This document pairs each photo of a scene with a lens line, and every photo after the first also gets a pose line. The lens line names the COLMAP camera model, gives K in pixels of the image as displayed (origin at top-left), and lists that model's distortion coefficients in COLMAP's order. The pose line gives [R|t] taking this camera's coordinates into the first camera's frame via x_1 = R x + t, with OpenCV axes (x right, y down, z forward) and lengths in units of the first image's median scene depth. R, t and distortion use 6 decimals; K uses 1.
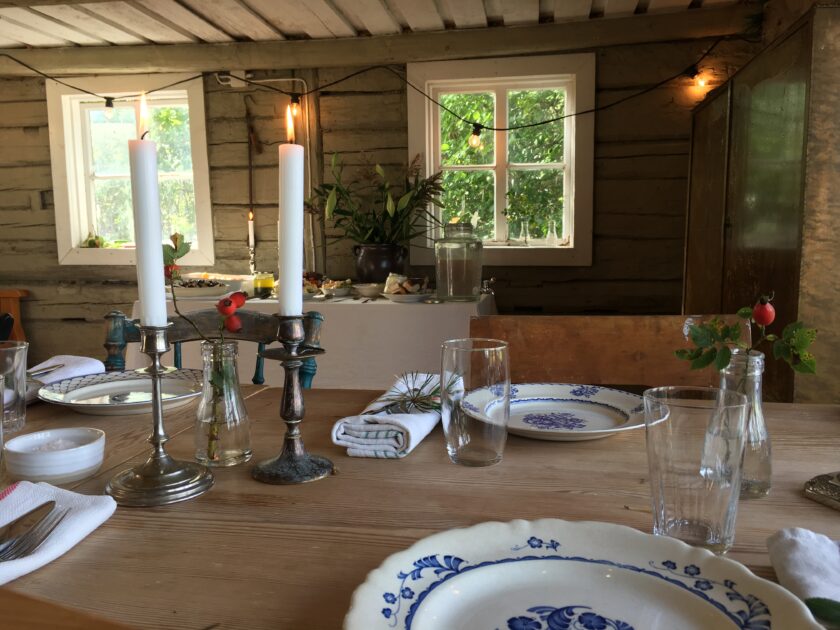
lens RADIAL K [[724.0, 0, 420.0], [0, 724.0, 315.0], [0, 0, 1]] dist [0.039814, -0.013879]
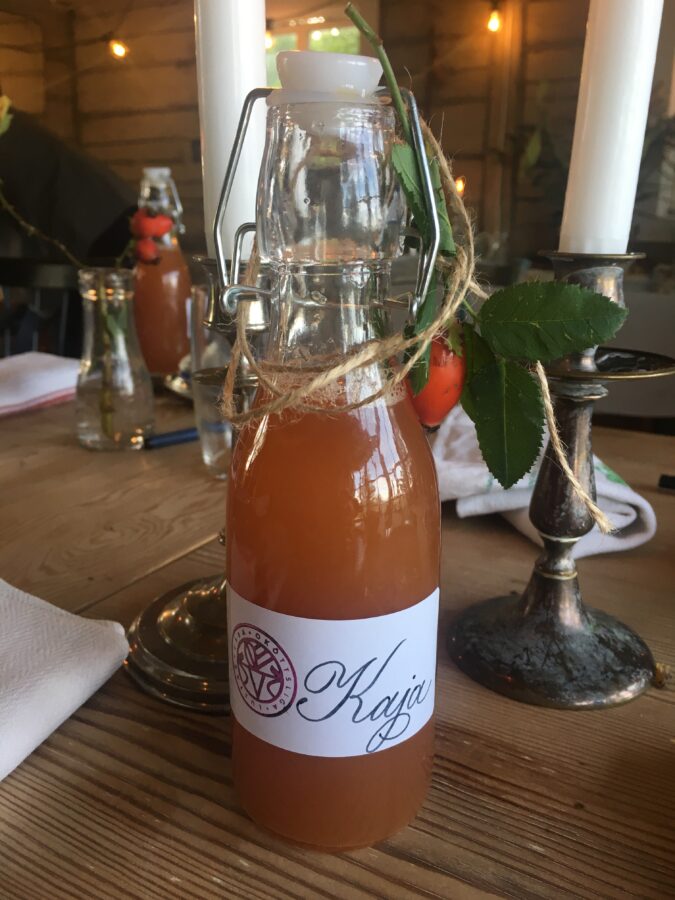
lens RADIAL K [[775.7, 0, 337.5], [0, 775.7, 450.0], [0, 0, 1]] dist [0.039814, -0.013879]
pose [[0.948823, 0.107936, -0.296791, -0.167041], [-0.052937, 0.980842, 0.187472, 0.028125], [0.311340, -0.162166, 0.936360, 0.567516]]
